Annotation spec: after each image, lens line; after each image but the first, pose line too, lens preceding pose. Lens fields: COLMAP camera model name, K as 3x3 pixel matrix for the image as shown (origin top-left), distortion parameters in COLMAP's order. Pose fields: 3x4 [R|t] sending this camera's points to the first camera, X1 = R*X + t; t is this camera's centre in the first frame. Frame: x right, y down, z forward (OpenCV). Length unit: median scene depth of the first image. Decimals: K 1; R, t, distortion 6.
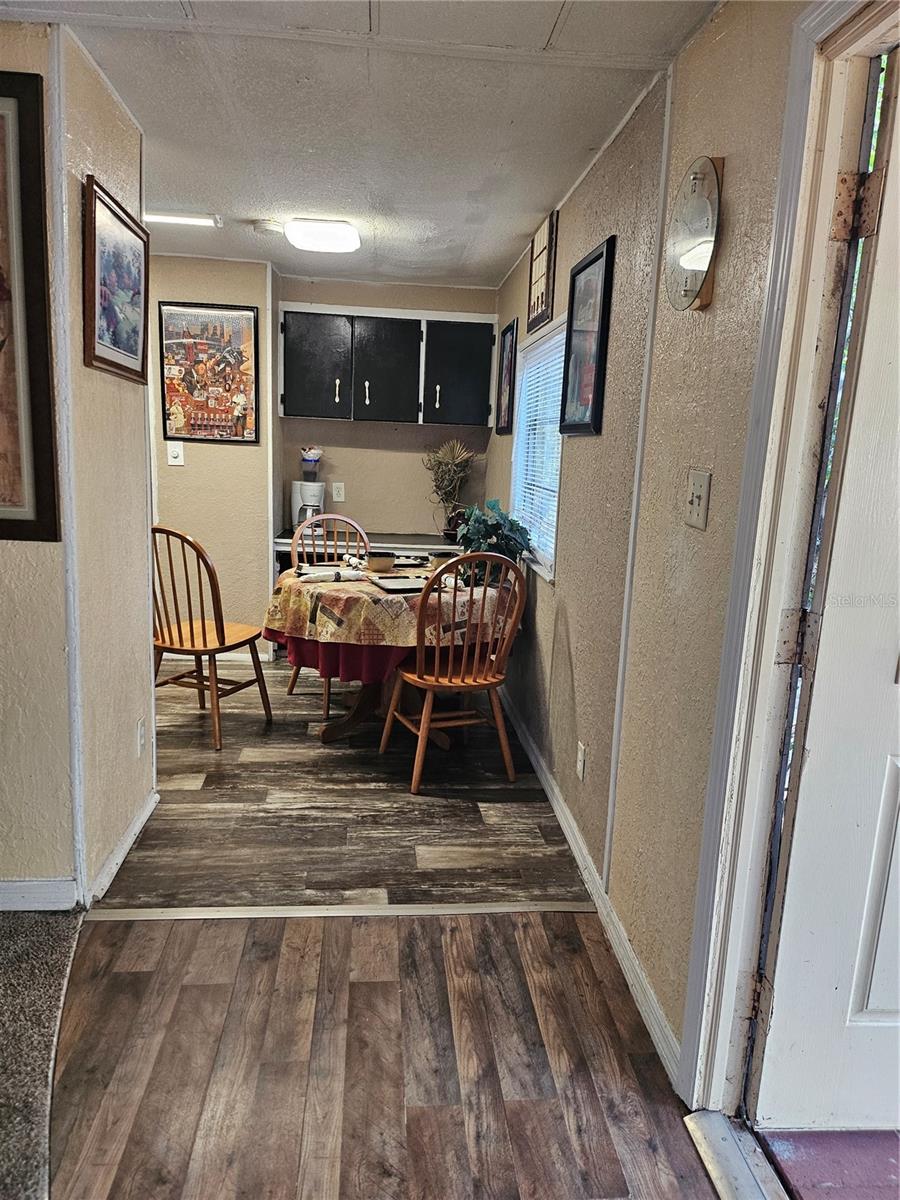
lens RADIAL K [[846.3, 0, 450.1], [0, 846.3, 600.6], [0, 0, 1]] dist [0.079108, -0.074245]
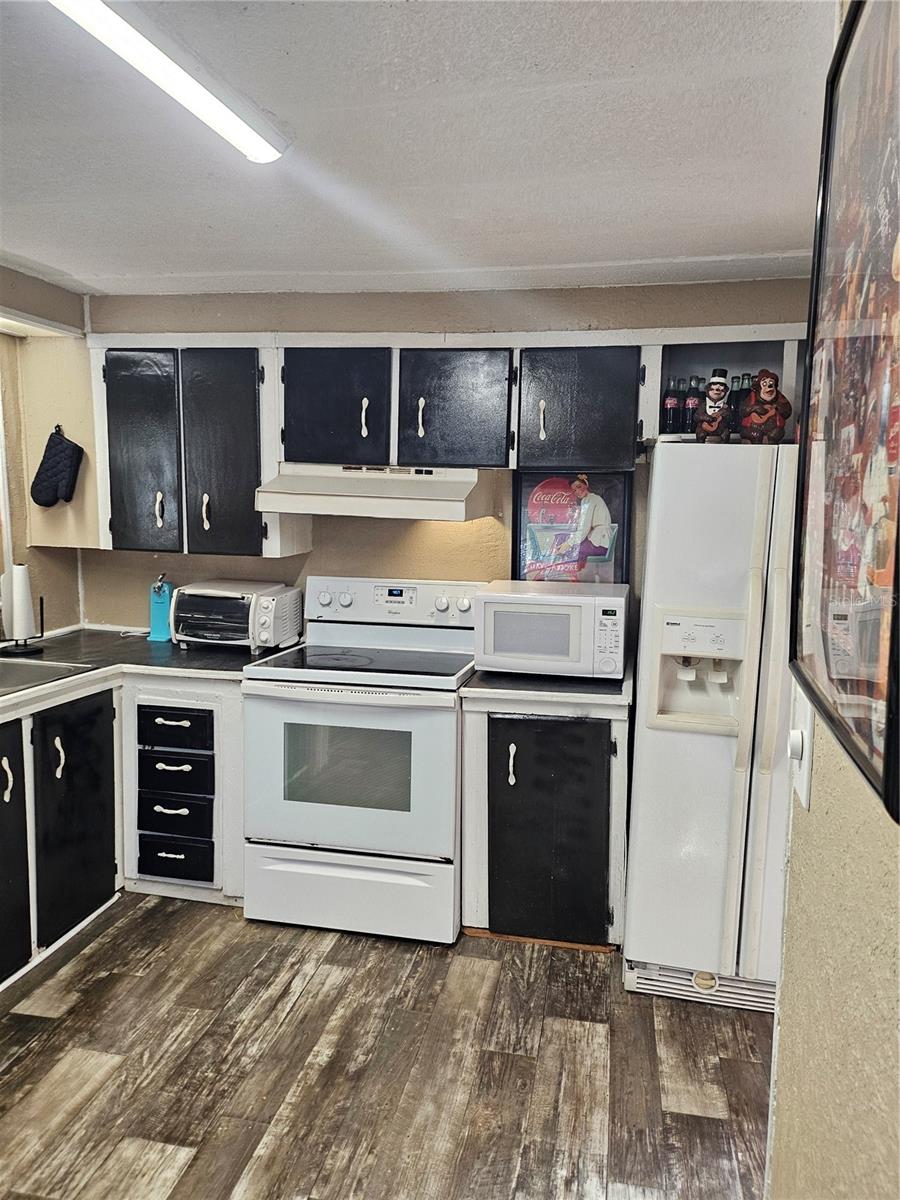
lens RADIAL K [[846.3, 0, 456.0], [0, 846.3, 593.6], [0, 0, 1]] dist [0.079108, -0.074245]
pose [[-0.301682, 0.057618, -0.951666, 0.573259], [-0.202132, 0.971616, 0.122903, -0.274645], [0.931735, 0.229439, -0.281472, 1.339636]]
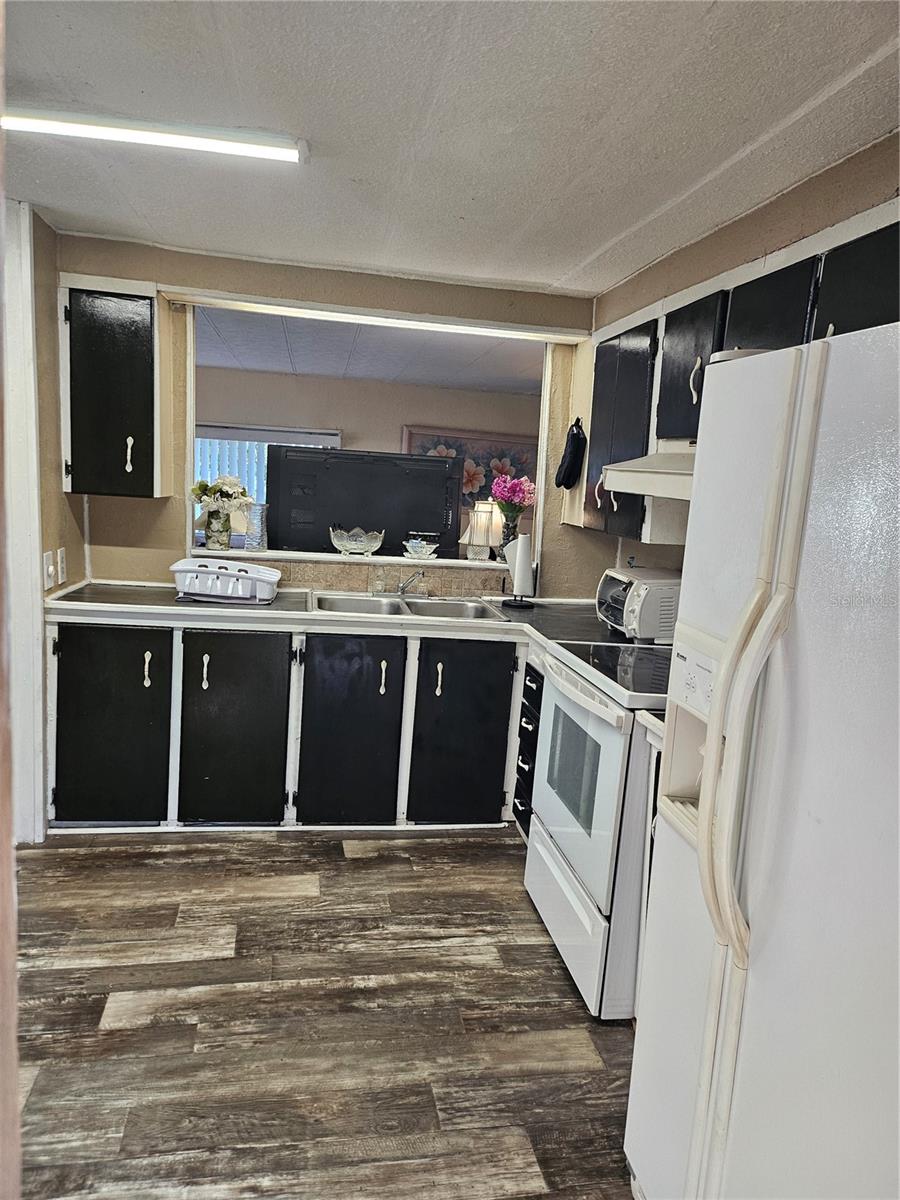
lens RADIAL K [[846.3, 0, 450.4], [0, 846.3, 594.7], [0, 0, 1]] dist [0.079108, -0.074245]
pose [[-0.990395, -0.100988, -0.094437, -0.059595], [-0.125461, 0.943450, 0.306857, -0.361134], [0.058107, 0.315758, -0.947059, 1.761879]]
